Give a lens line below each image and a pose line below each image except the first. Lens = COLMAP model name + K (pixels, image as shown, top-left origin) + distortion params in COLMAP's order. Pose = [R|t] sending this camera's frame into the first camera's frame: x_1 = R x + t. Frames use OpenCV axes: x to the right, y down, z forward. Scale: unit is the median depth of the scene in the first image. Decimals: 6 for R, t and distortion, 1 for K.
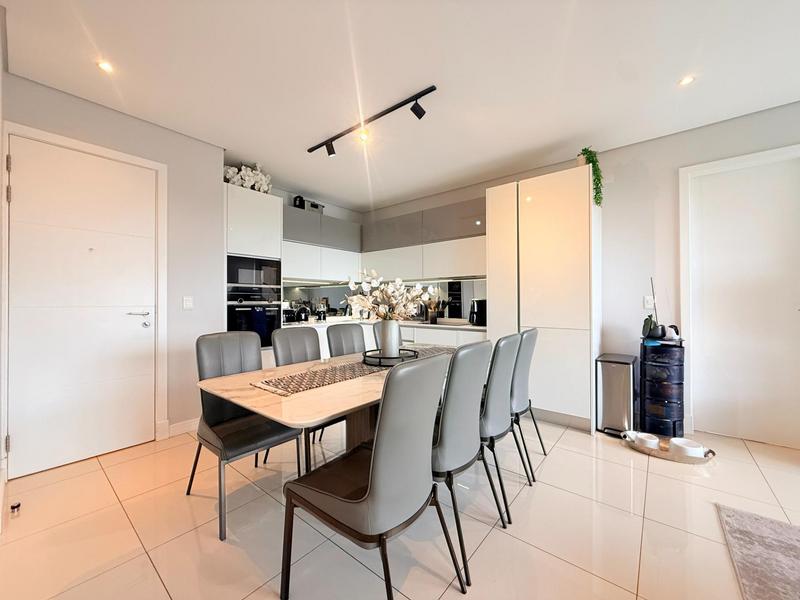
lens RADIAL K [[318.0, 0, 396.8], [0, 318.0, 298.8], [0, 0, 1]] dist [-0.002447, 0.000784]
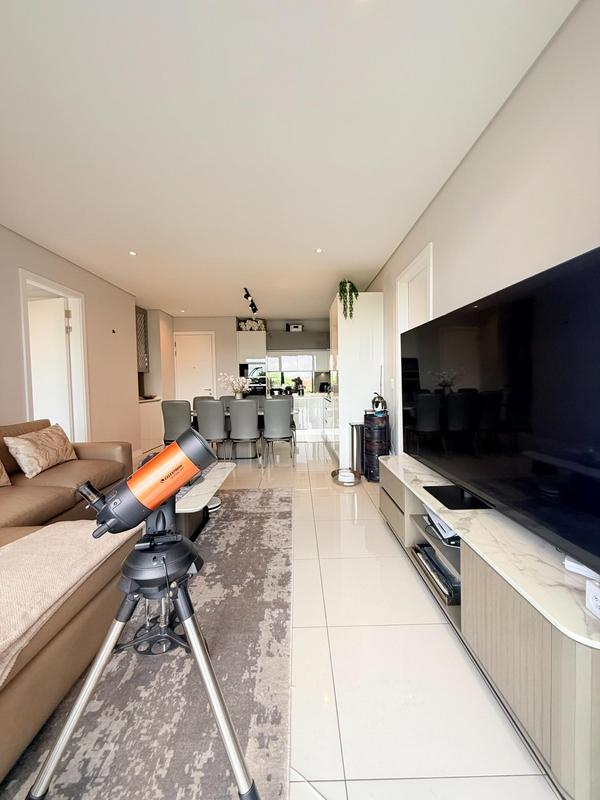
lens RADIAL K [[318.0, 0, 300.6], [0, 318.0, 397.4], [0, 0, 1]] dist [-0.002447, 0.000784]
pose [[0.647660, 0.024768, -0.761526, 1.735770], [0.022348, 0.998424, 0.051480, -0.011489], [0.761601, -0.050360, 0.646086, -0.143931]]
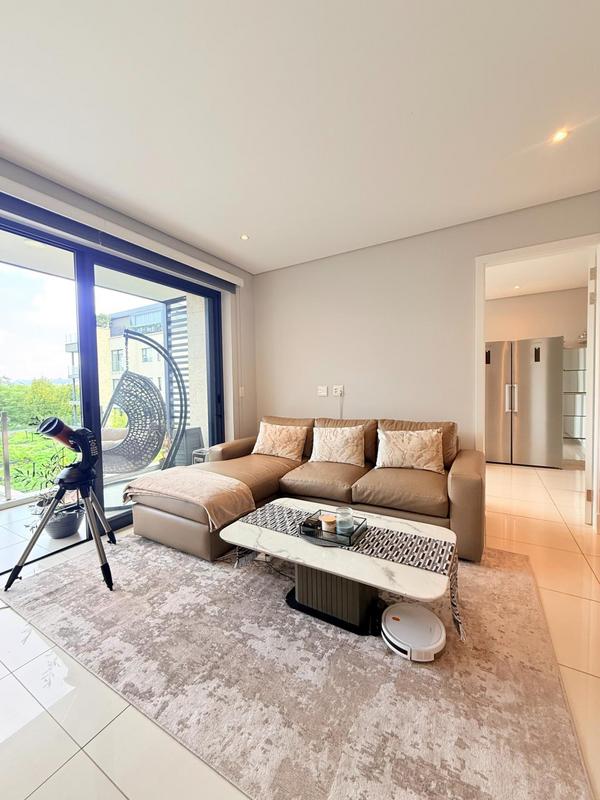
lens RADIAL K [[318.0, 0, 300.6], [0, 318.0, 397.4], [0, 0, 1]] dist [-0.002447, 0.000784]
pose [[-0.985745, 0.026009, -0.166224, 0.940438], [0.021883, 0.999407, 0.026602, -0.015034], [0.166818, 0.022585, -0.985729, 0.829914]]
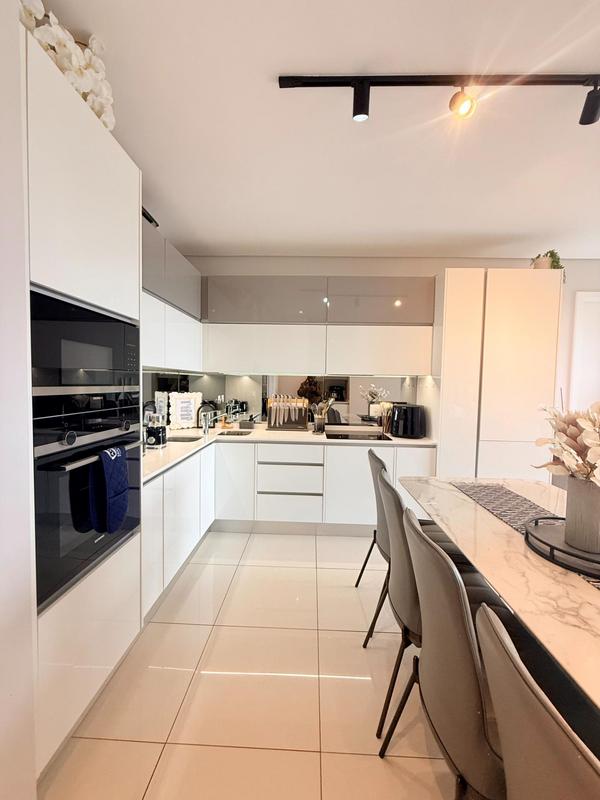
lens RADIAL K [[318.0, 0, 300.6], [0, 318.0, 397.4], [0, 0, 1]] dist [-0.002447, 0.000784]
pose [[0.789450, -0.010087, 0.613731, -0.622356], [-0.025253, 0.998485, 0.048893, -0.070066], [-0.613295, -0.054097, 0.787999, 0.738221]]
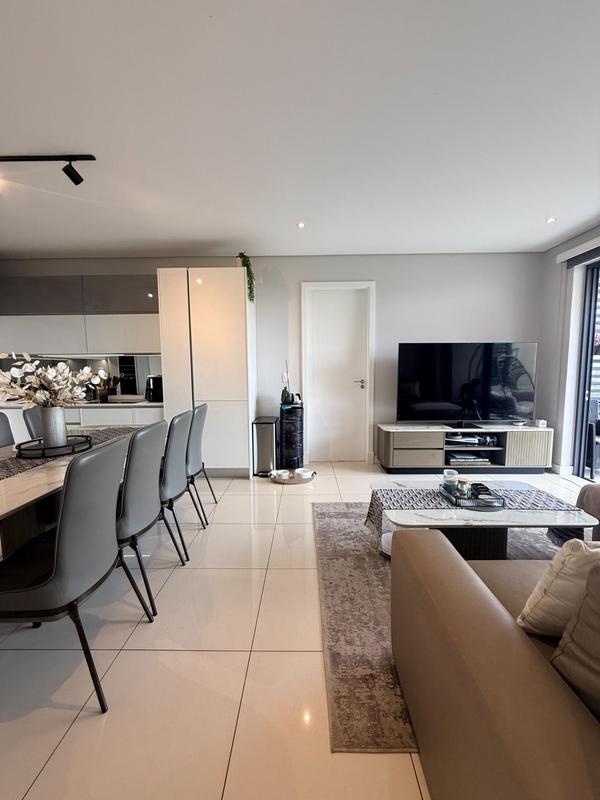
lens RADIAL K [[318.0, 0, 300.6], [0, 318.0, 397.4], [0, 0, 1]] dist [-0.002447, 0.000784]
pose [[0.777266, -0.061618, 0.626148, -0.030697], [0.001191, 0.995335, 0.096470, -0.040419], [-0.629171, -0.074237, 0.773713, -0.136605]]
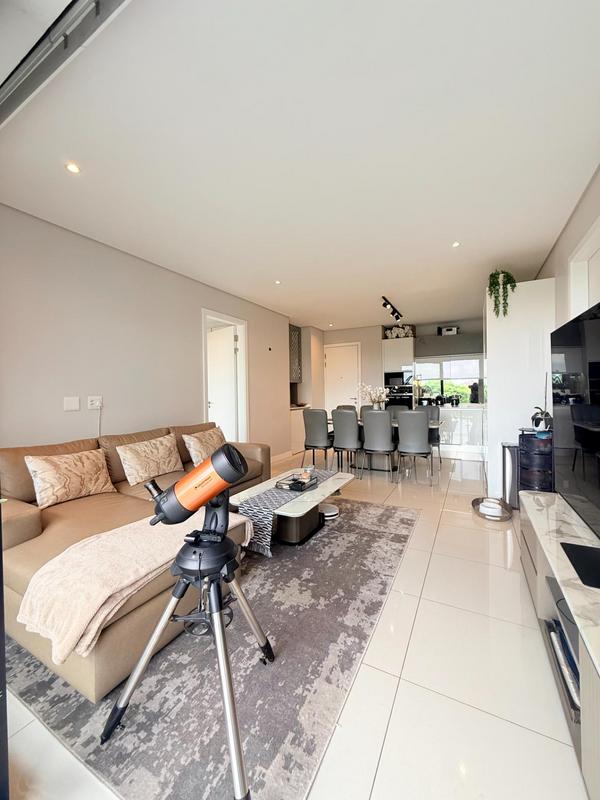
lens RADIAL K [[318.0, 0, 300.6], [0, 318.0, 397.4], [0, 0, 1]] dist [-0.002447, 0.000784]
pose [[0.197401, 0.013006, -0.980237, 1.798956], [0.023778, 0.999554, 0.018050, -0.026223], [0.980034, -0.026871, 0.197004, 0.002266]]
